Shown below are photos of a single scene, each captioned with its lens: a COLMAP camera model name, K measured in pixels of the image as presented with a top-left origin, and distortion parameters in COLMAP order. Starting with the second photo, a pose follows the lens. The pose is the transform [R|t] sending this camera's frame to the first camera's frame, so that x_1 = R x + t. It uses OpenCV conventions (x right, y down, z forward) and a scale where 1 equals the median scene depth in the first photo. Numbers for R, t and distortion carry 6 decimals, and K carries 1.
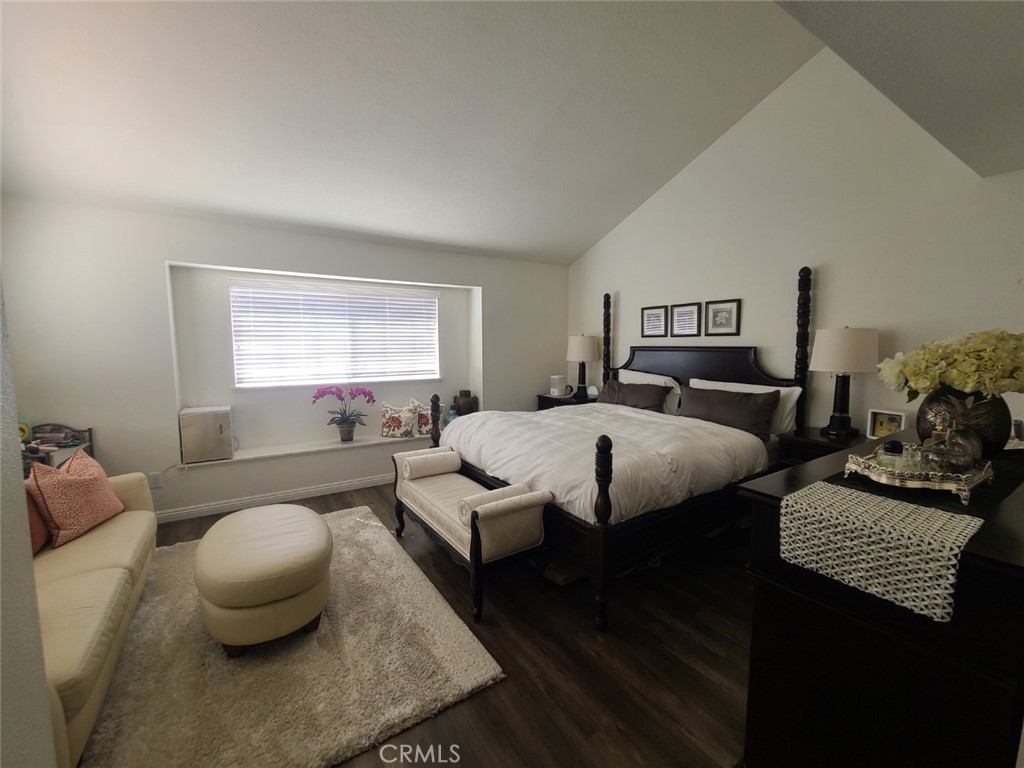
lens RADIAL K [[418.4, 0, 502.7], [0, 418.4, 378.3], [0, 0, 1]] dist [-0.003135, 0.000047]
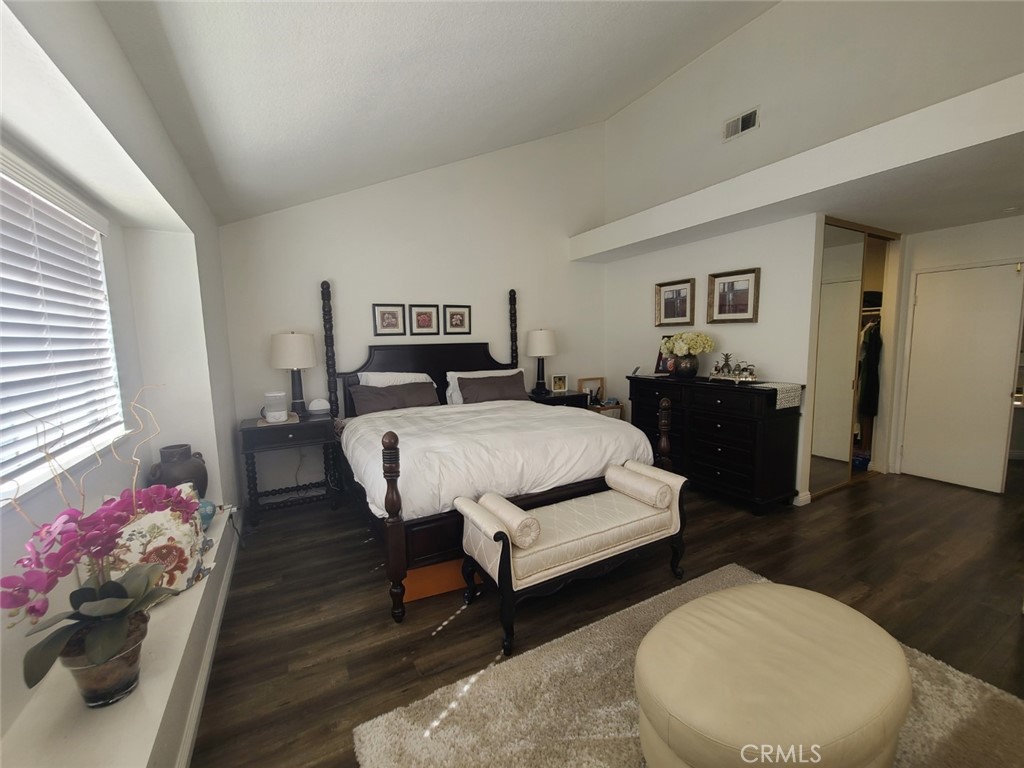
lens RADIAL K [[418.4, 0, 506.2], [0, 418.4, 386.9], [0, 0, 1]] dist [-0.003135, 0.000047]
pose [[0.073401, -0.111322, 0.991070, -0.665810], [0.106381, 0.988955, 0.103206, -0.059721], [-0.991613, 0.097855, 0.084433, 0.750566]]
